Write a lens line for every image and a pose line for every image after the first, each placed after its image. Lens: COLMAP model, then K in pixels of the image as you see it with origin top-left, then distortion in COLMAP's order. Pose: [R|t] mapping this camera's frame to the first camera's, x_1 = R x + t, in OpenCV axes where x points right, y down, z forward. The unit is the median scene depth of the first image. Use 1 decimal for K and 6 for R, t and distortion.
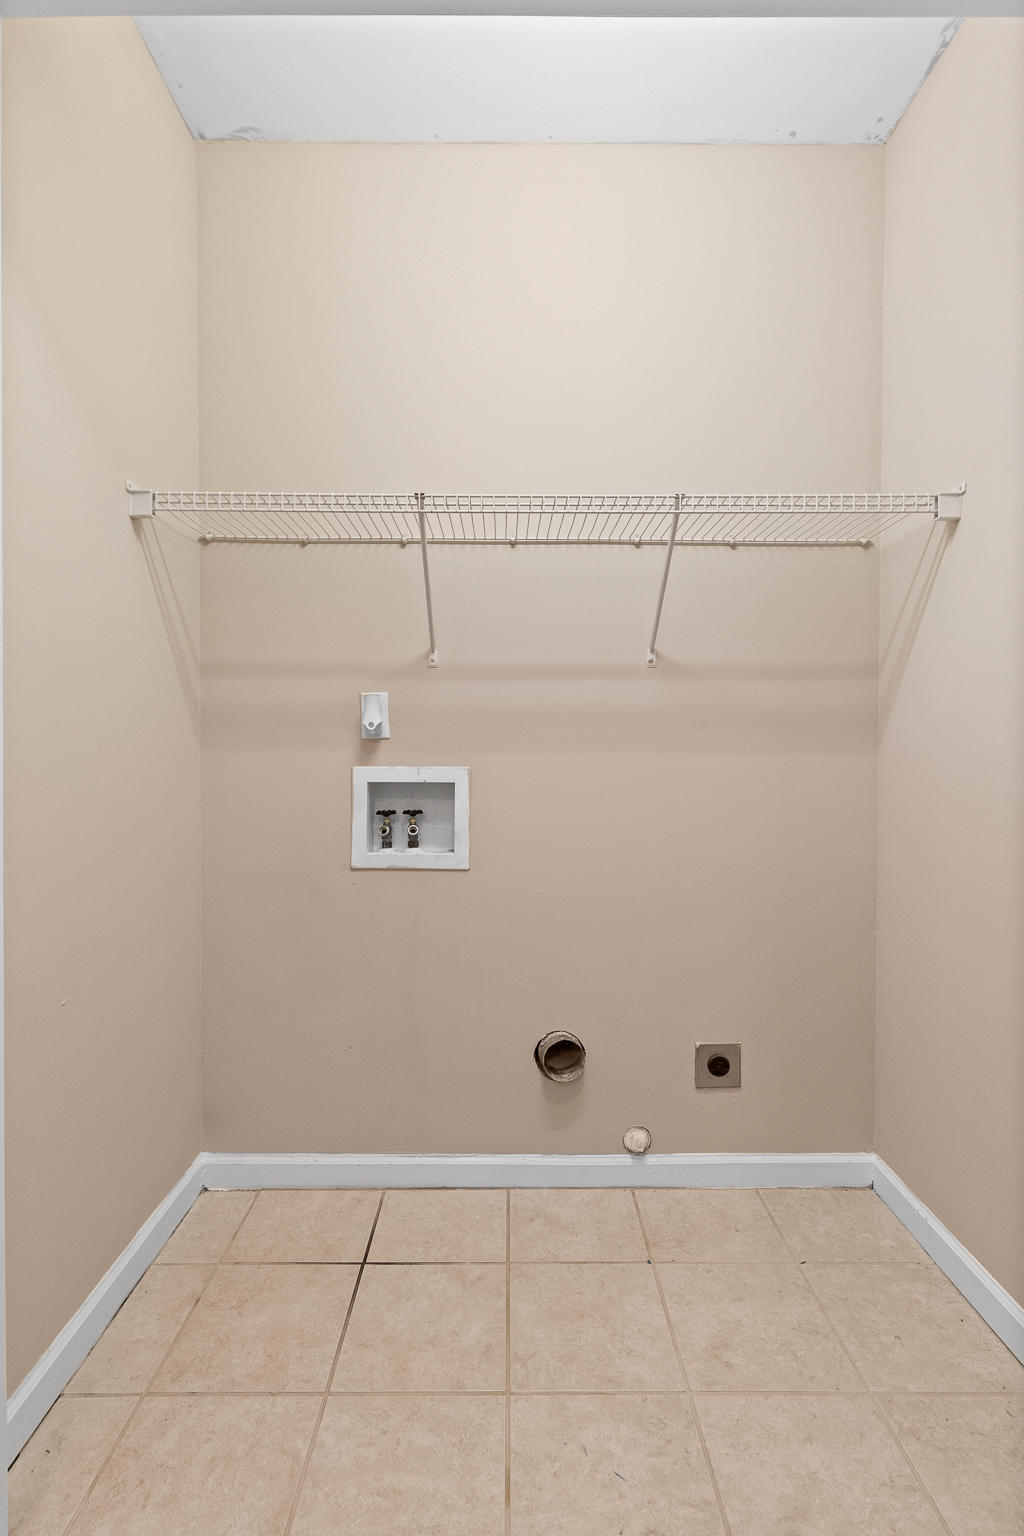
lens RADIAL K [[717.6, 0, 512.0], [0, 717.6, 768.0], [0, 0, 1]] dist [0.013007, -0.001779]
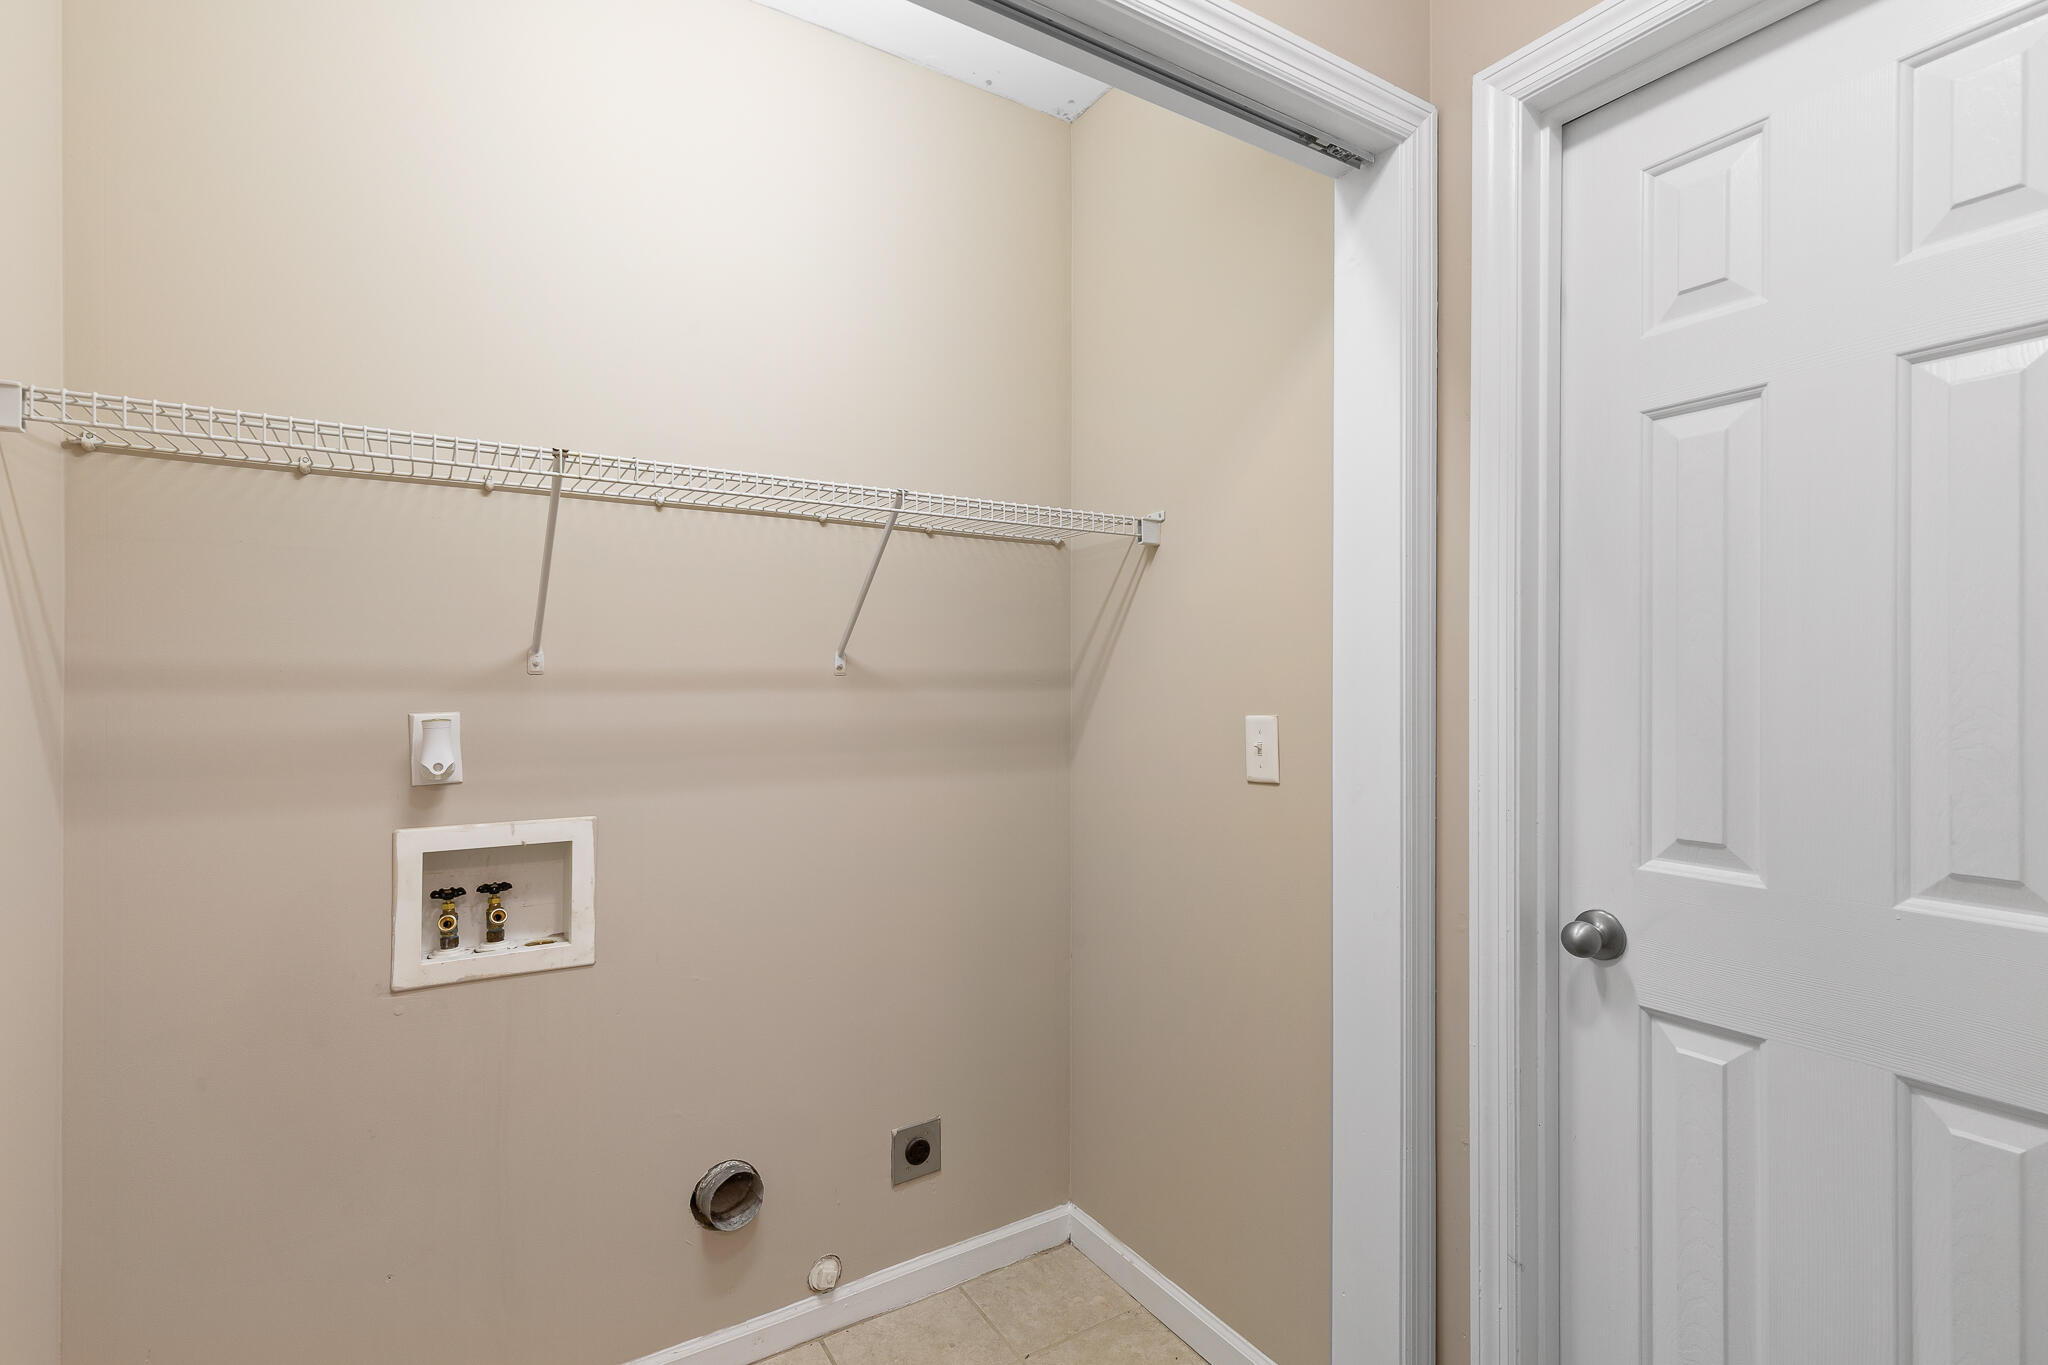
lens RADIAL K [[956.7, 0, 1024.0], [0, 956.7, 682.5], [0, 0, 1]] dist [0.013007, -0.001779]
pose [[0.848566, 0.000287, 0.529089, -0.200038], [0.005918, 0.999932, -0.010034, -0.121071], [-0.529056, 0.011646, 0.848507, -0.019078]]
